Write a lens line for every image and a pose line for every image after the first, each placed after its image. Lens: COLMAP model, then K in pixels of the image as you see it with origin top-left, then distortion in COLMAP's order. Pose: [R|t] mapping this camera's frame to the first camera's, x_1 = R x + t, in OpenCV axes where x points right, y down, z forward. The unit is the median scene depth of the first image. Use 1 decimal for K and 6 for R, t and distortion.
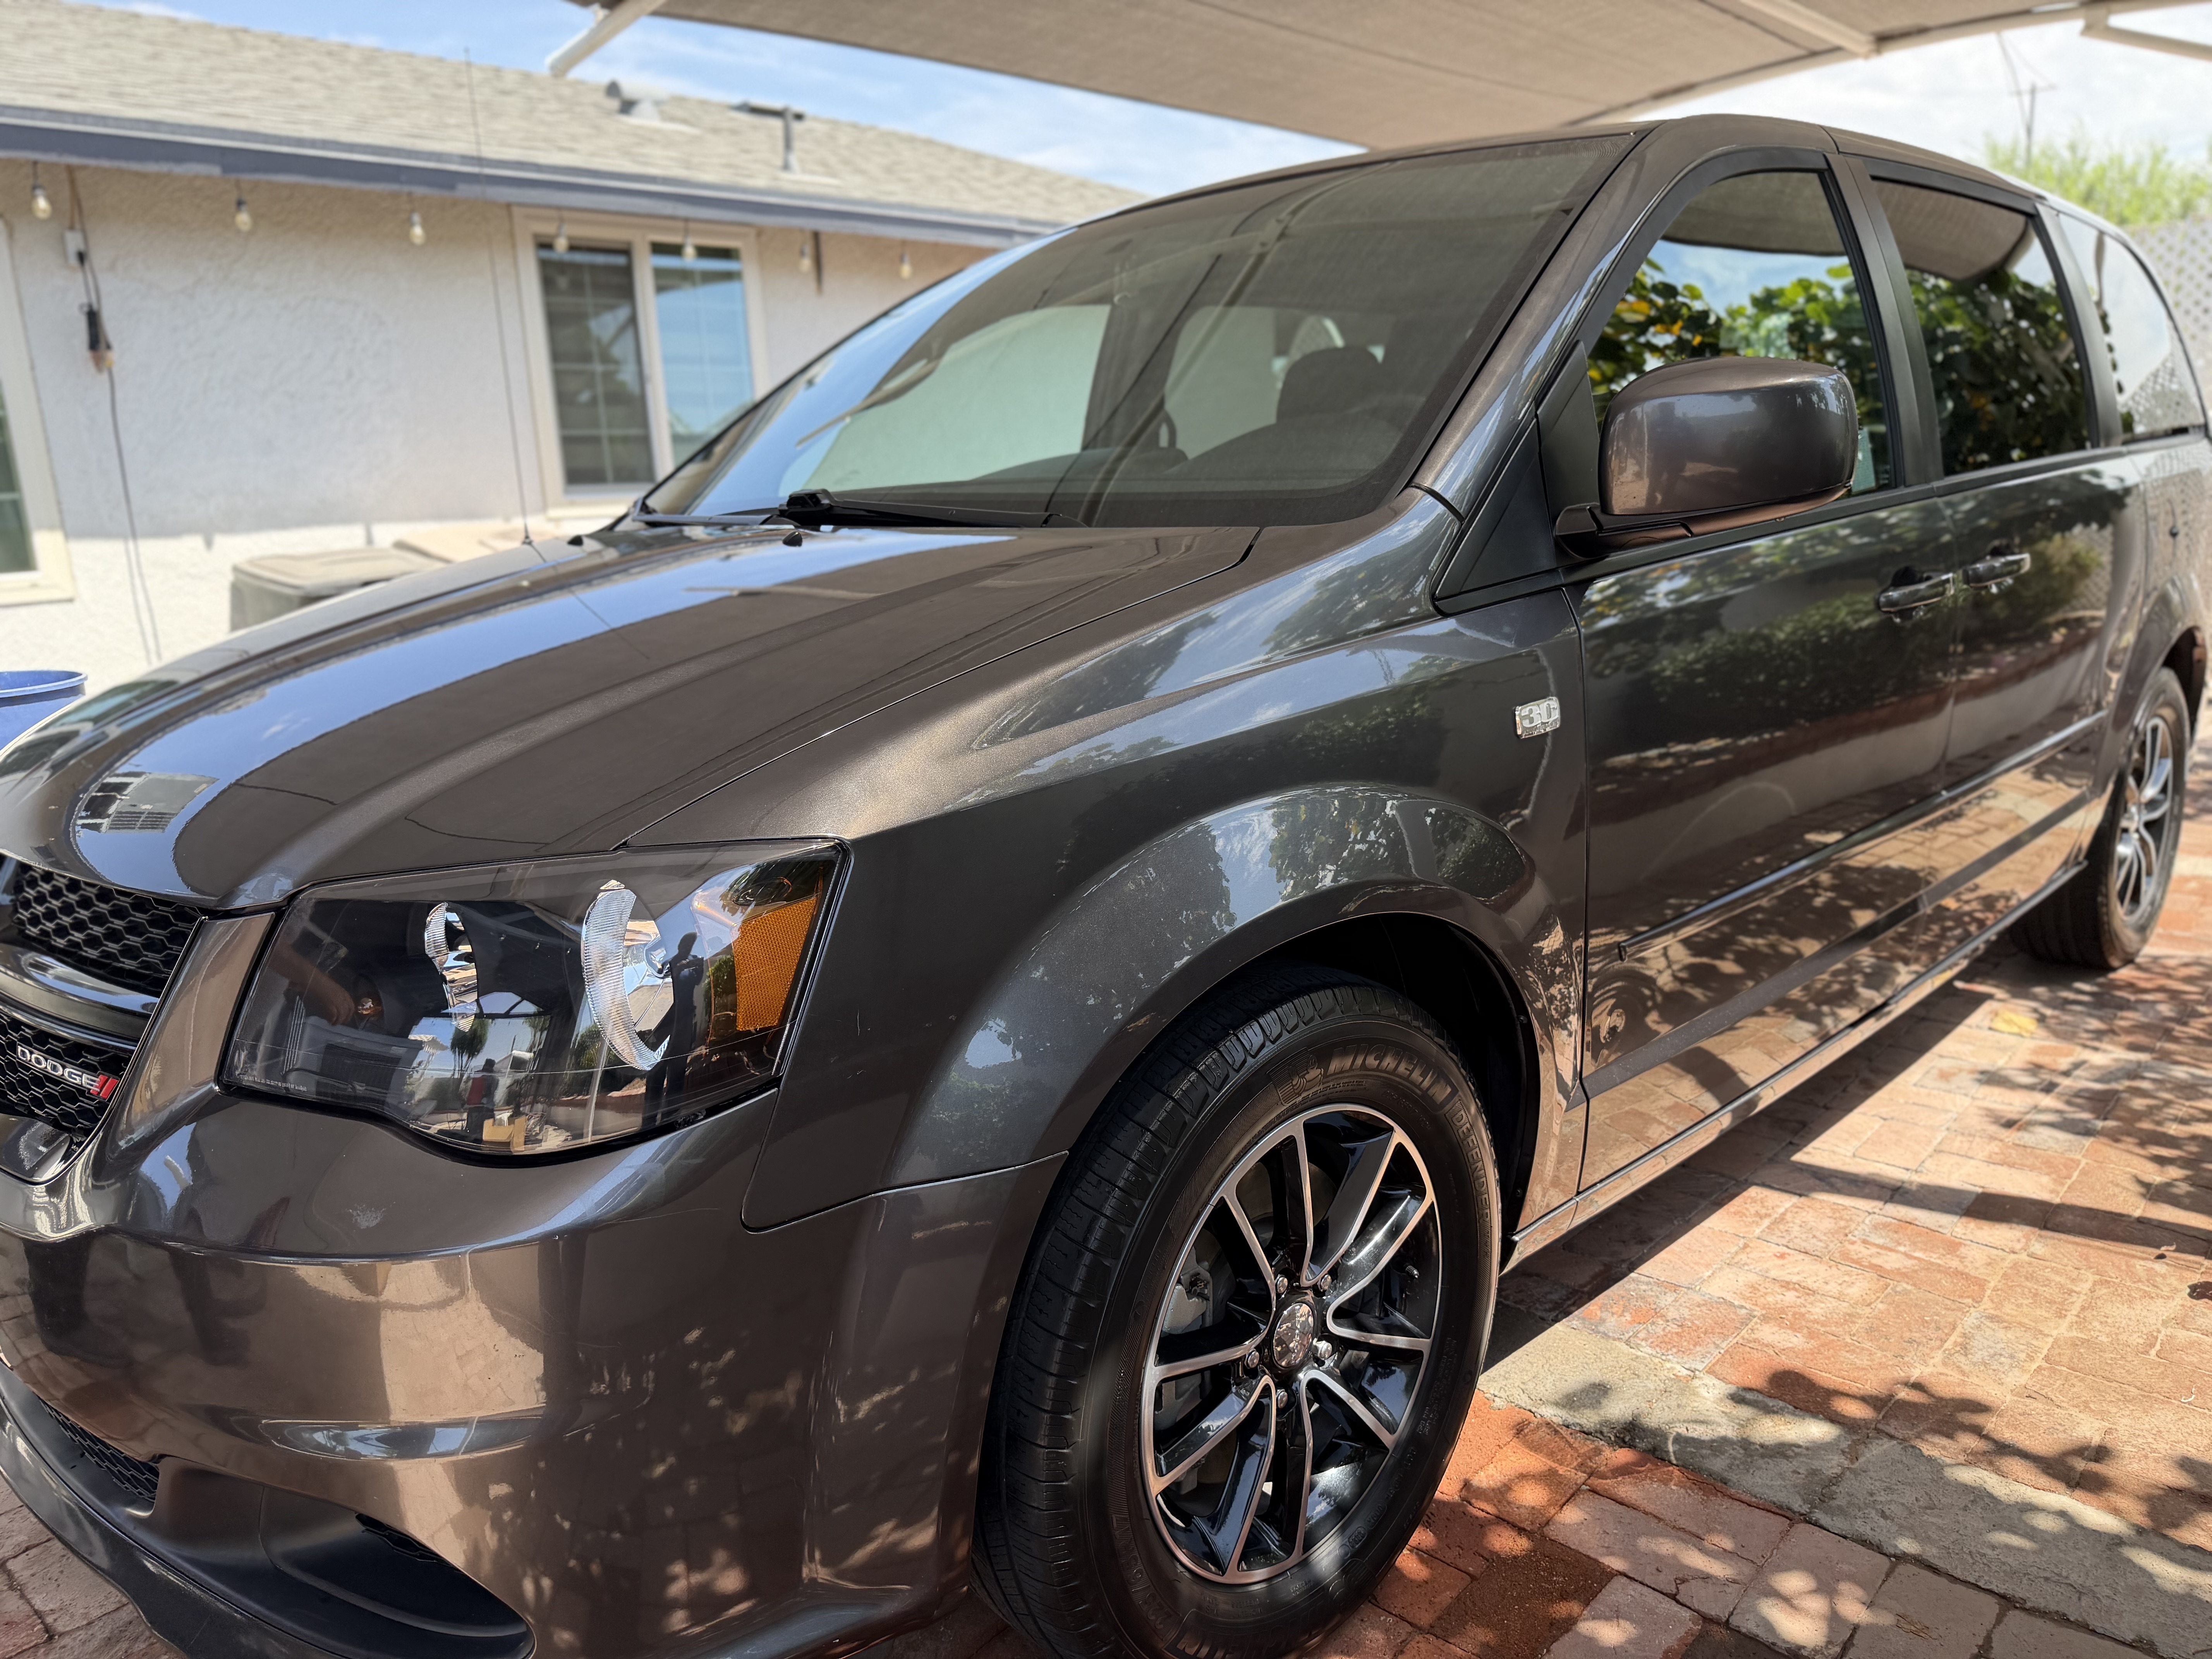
lens RADIAL K [[1510.4, 0, 1106.0], [0, 1510.4, 829.5], [0, 0, 1]] dist [0.004180, 0.002562]
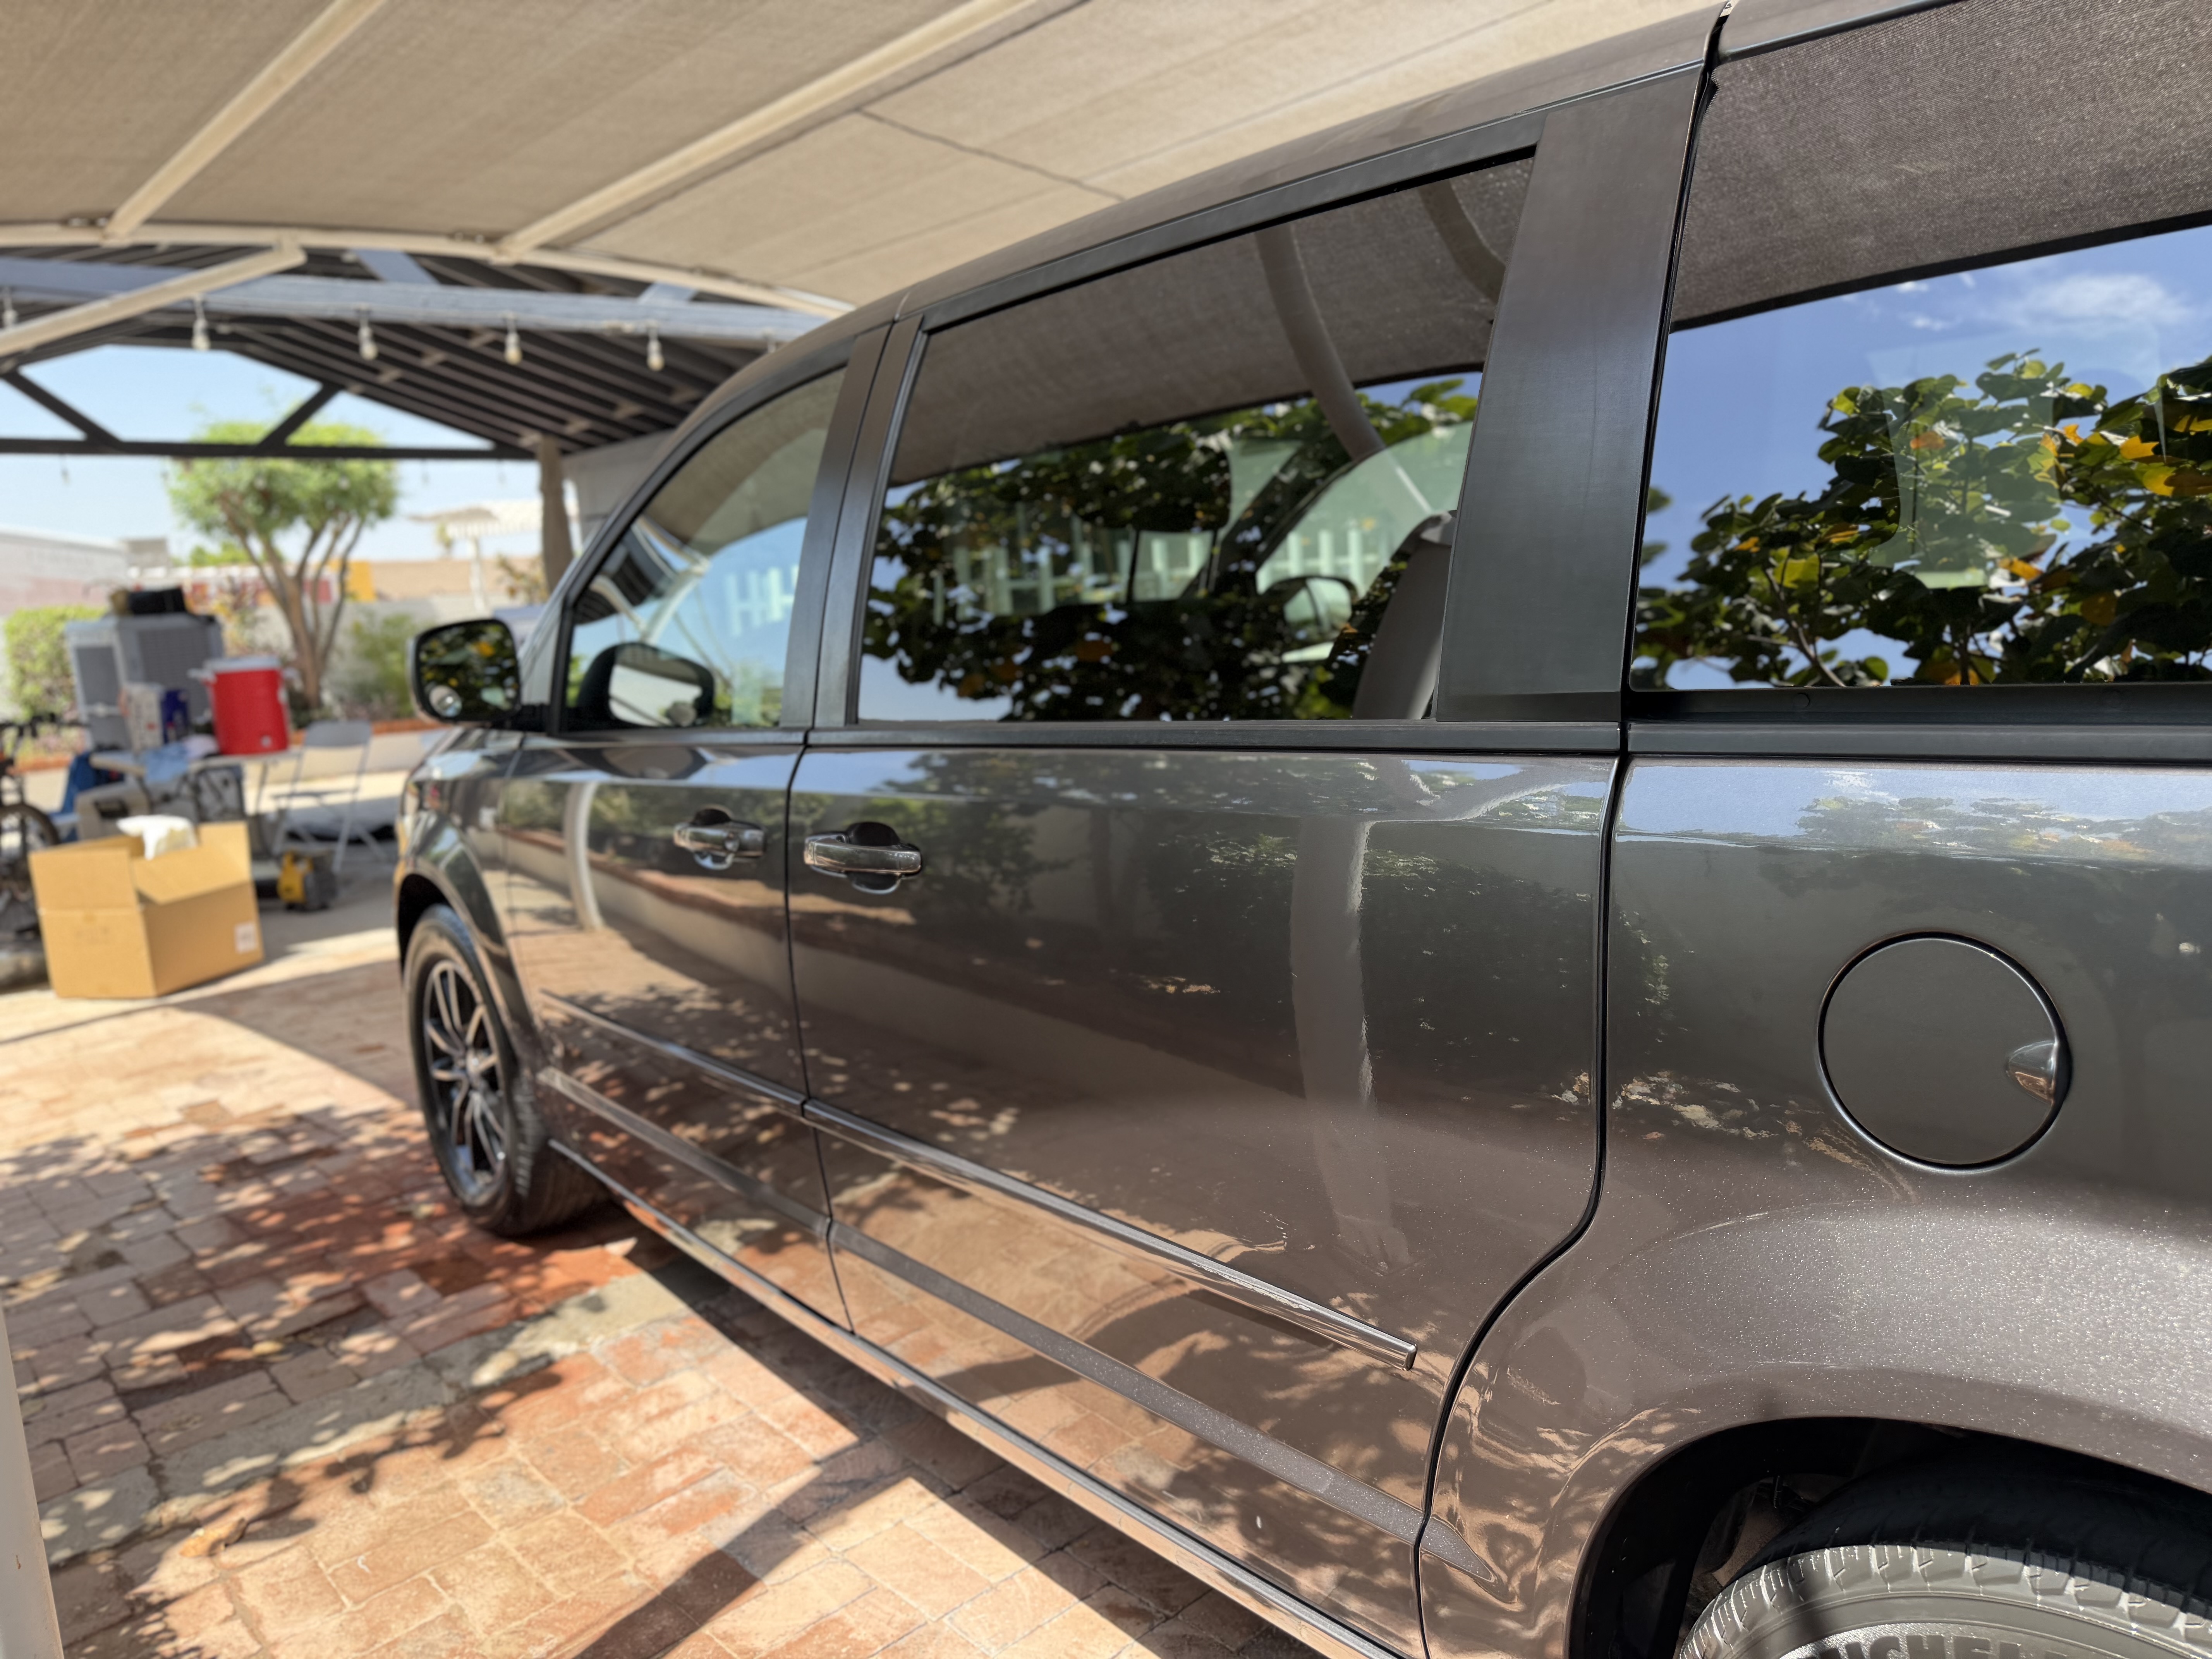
lens RADIAL K [[1540.2, 0, 1106.0], [0, 1540.2, 829.5], [0, 0, 1]] dist [-0.002134, -0.003272]
pose [[-0.053493, 0.179342, -0.982331, 1.610895], [-0.163633, 0.968868, 0.185795, -0.399430], [0.985070, 0.170681, -0.022481, 1.412568]]
